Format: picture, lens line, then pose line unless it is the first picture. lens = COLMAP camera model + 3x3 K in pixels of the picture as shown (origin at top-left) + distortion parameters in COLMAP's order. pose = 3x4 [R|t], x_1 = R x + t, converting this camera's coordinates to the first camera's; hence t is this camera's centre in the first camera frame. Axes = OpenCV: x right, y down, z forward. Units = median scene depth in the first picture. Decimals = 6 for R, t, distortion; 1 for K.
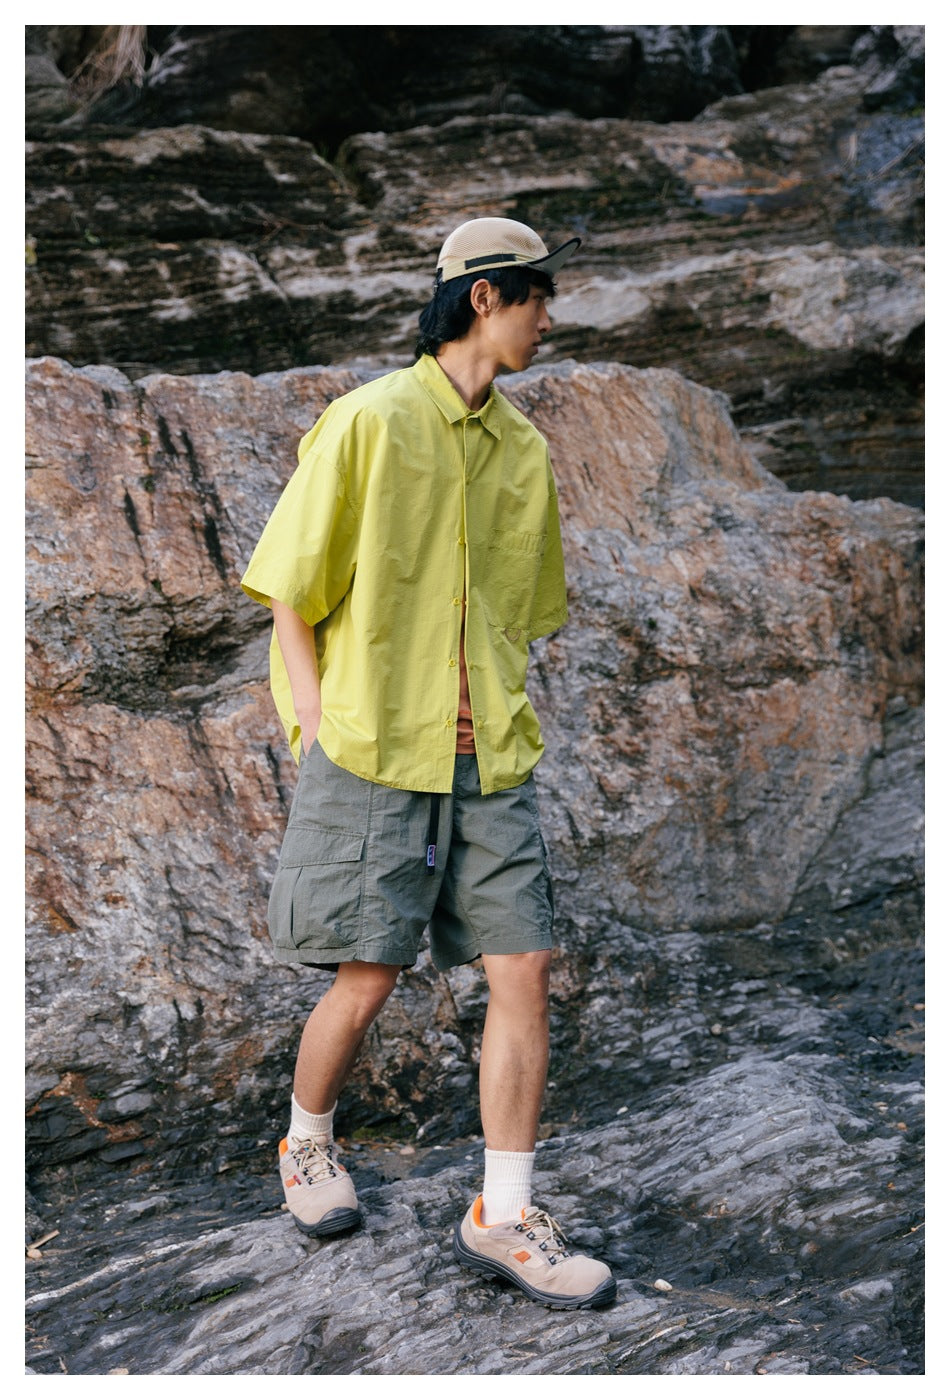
lens RADIAL K [[1917.0, 0, 469.5], [0, 1917.0, 742.9], [0, 0, 1]] dist [0.010590, 0.003513]
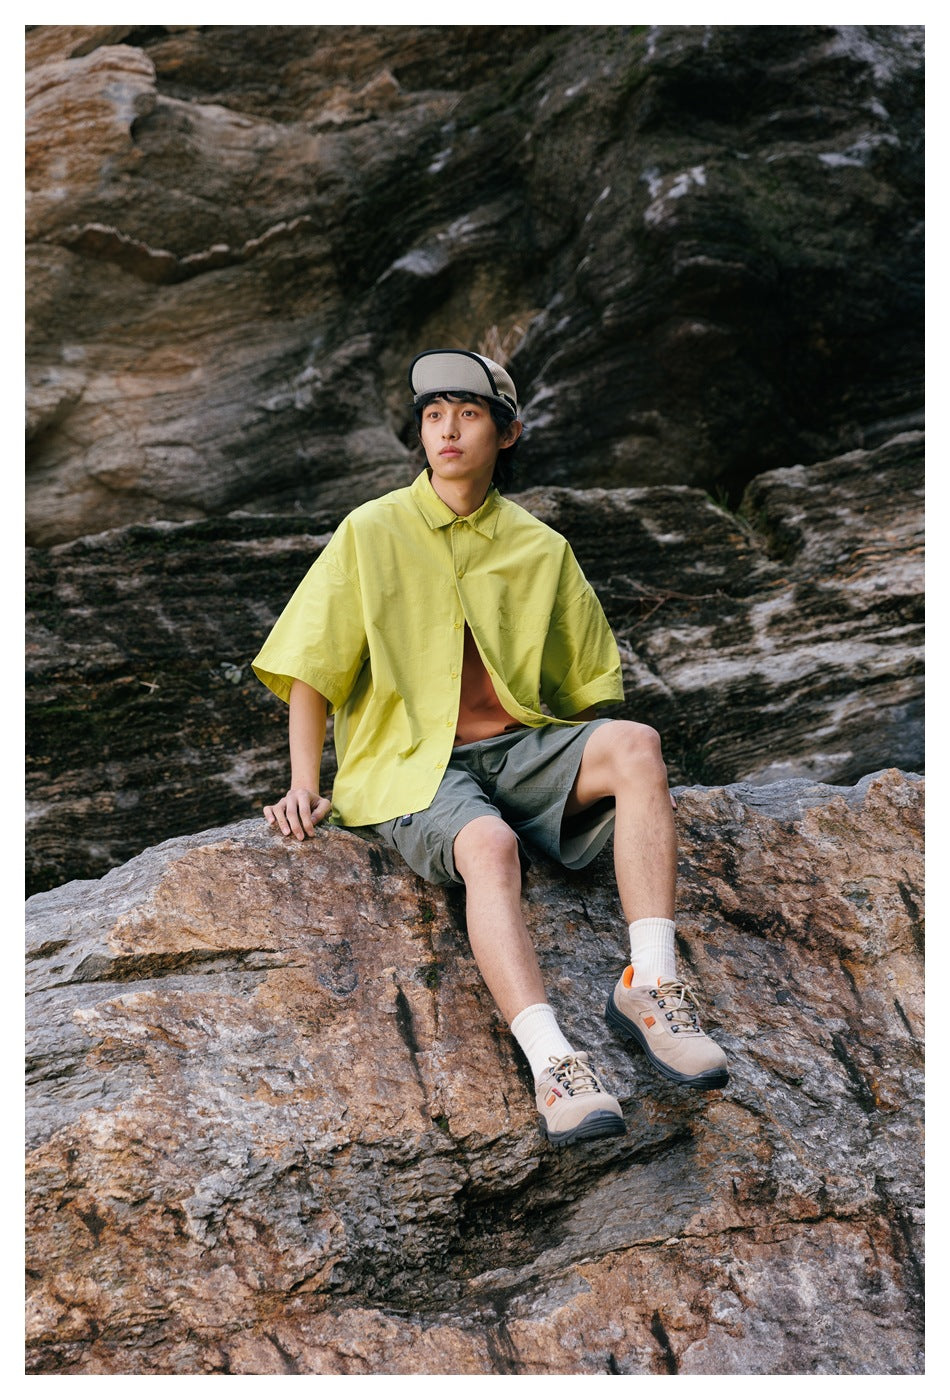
lens RADIAL K [[2469.7, 0, 462.6], [0, 2469.7, 703.7], [0, 0, 1]] dist [-0.009567, 0.114396]
pose [[0.969323, -0.101870, -0.223688, 0.056710], [0.050462, 0.973163, -0.224515, -0.027649], [0.240556, 0.206340, 0.948450, 0.118023]]
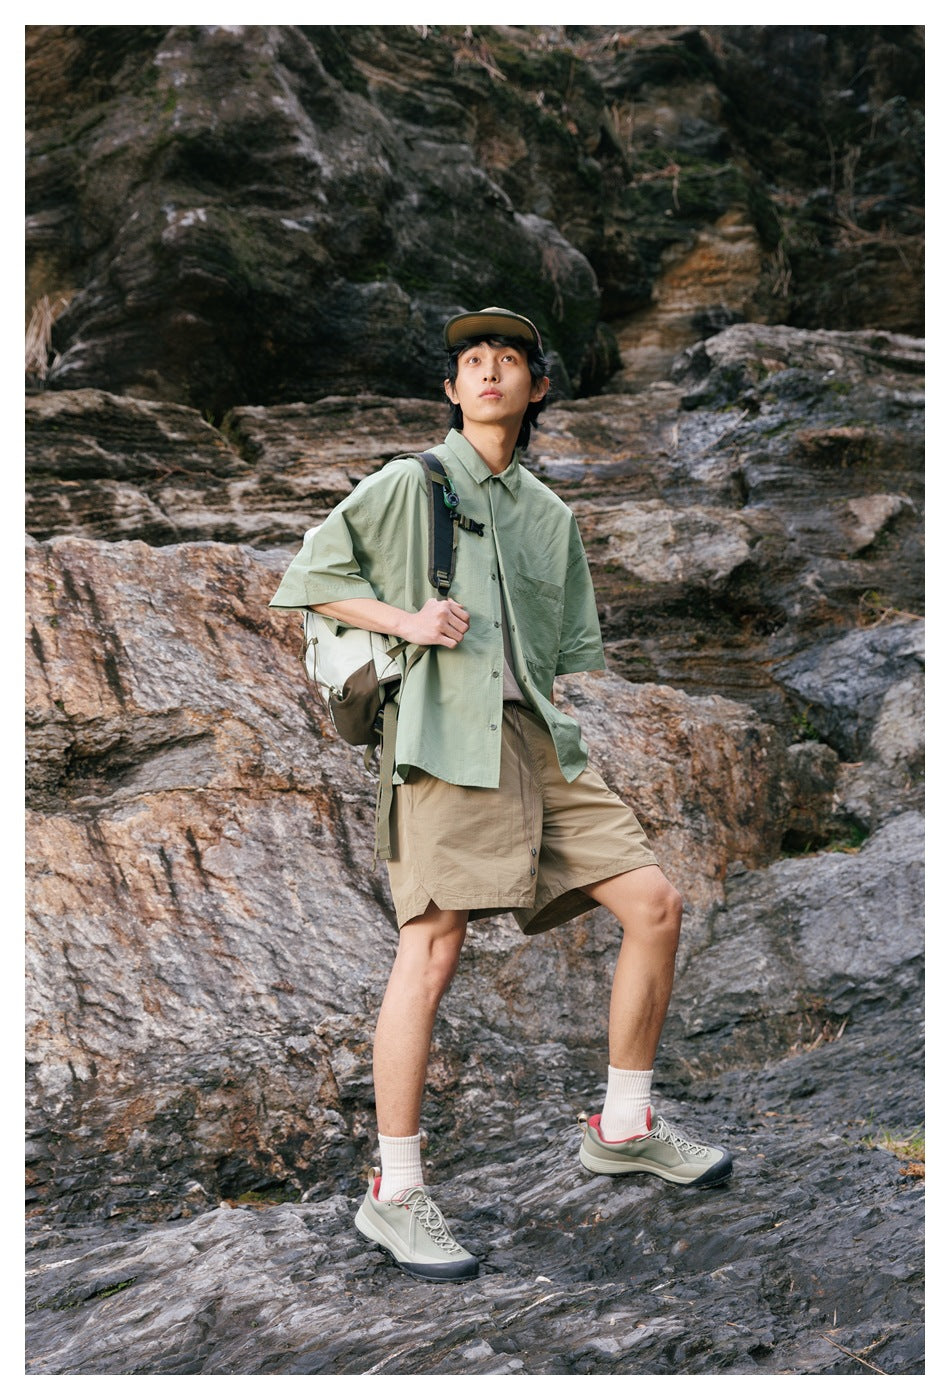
lens RADIAL K [[1795.2, 0, 470.0], [0, 1795.2, 726.7], [0, 0, 1]] dist [0.005337, 0.008394]
pose [[0.996967, -0.000771, 0.077827, -0.010401], [0.015875, 0.980942, -0.193653, 0.124066], [-0.076195, 0.194301, 0.977978, -0.007419]]
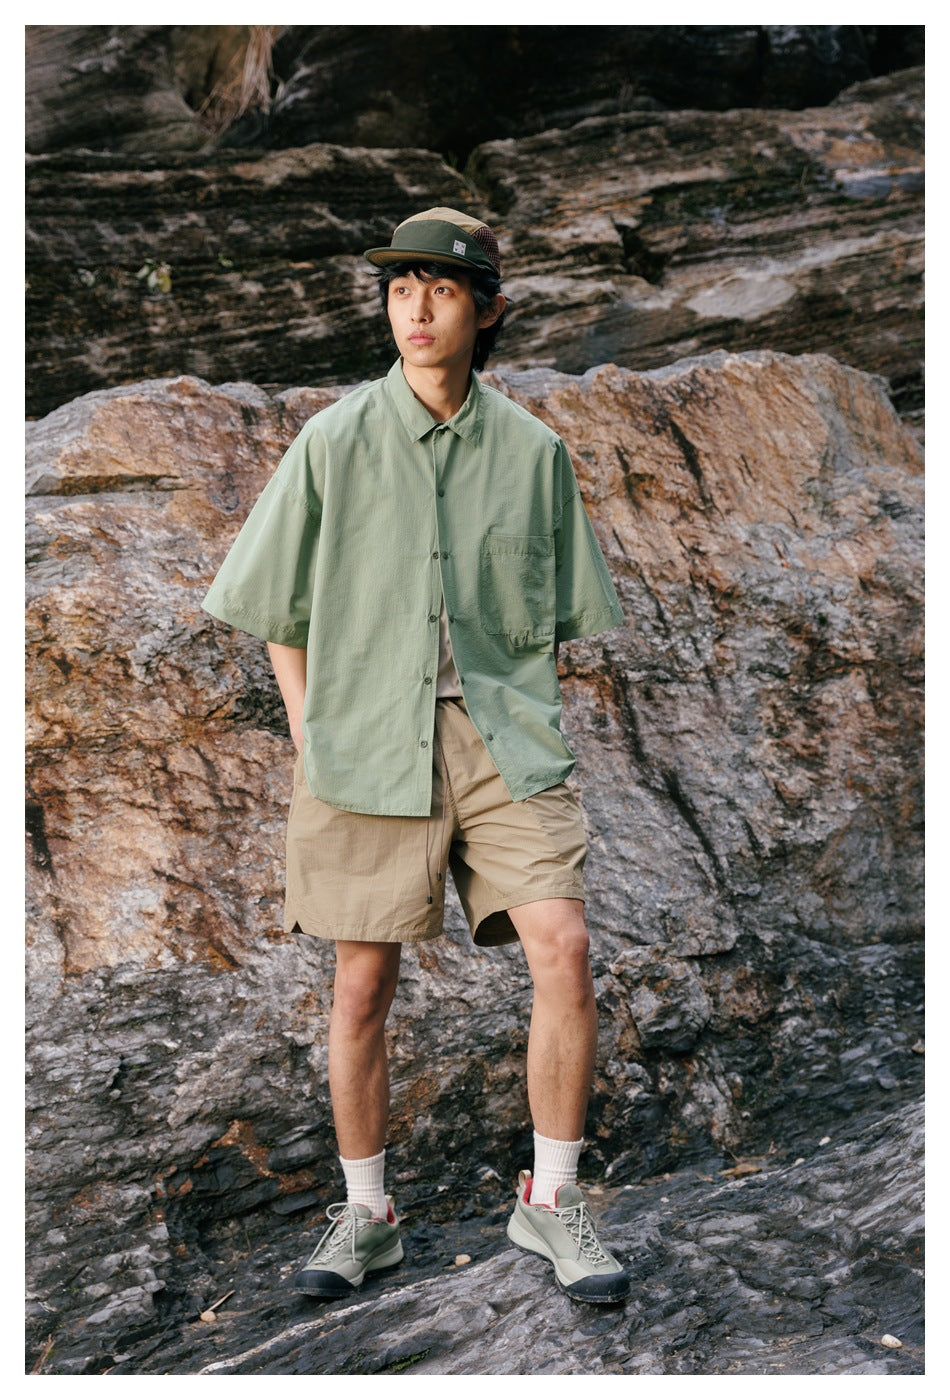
lens RADIAL K [[1882.7, 0, 452.8], [0, 1882.7, 726.6], [0, 0, 1]] dist [0.009251, -0.000679]
pose [[0.995264, -0.046111, -0.085582, -0.011038], [0.044717, 0.998835, -0.018135, -0.000377], [0.086319, 0.014222, 0.996166, 0.064149]]
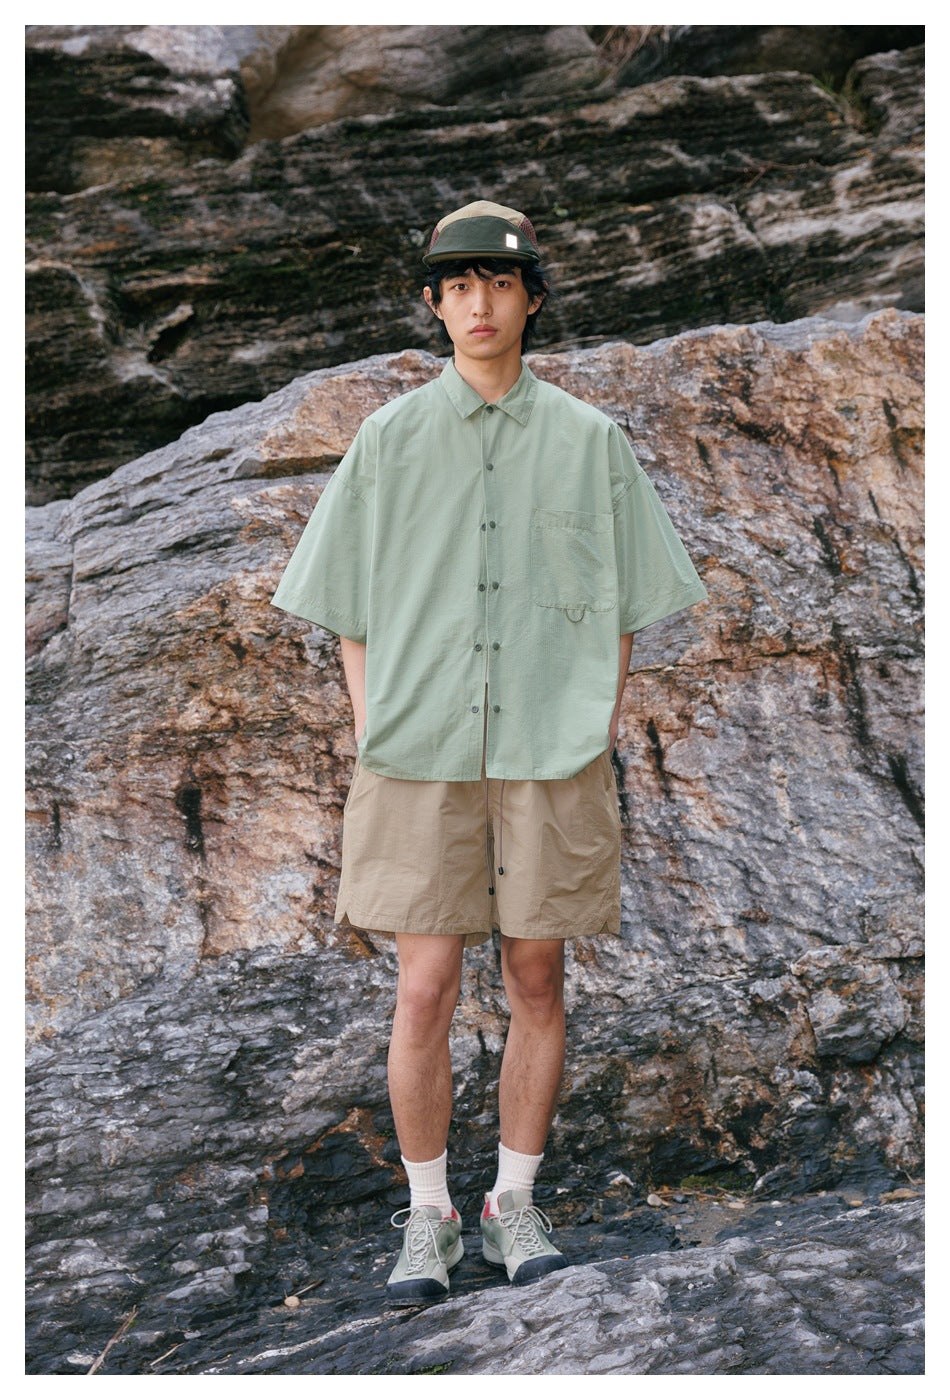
lens RADIAL K [[1924.1, 0, 465.1], [0, 1924.1, 722.1], [0, 0, 1]] dist [0.011416, -0.000468]
pose [[0.928236, -0.031686, -0.370641, 0.161589], [0.036934, 0.999293, 0.007067, -0.019714], [0.370155, -0.020249, 0.928749, 0.106892]]
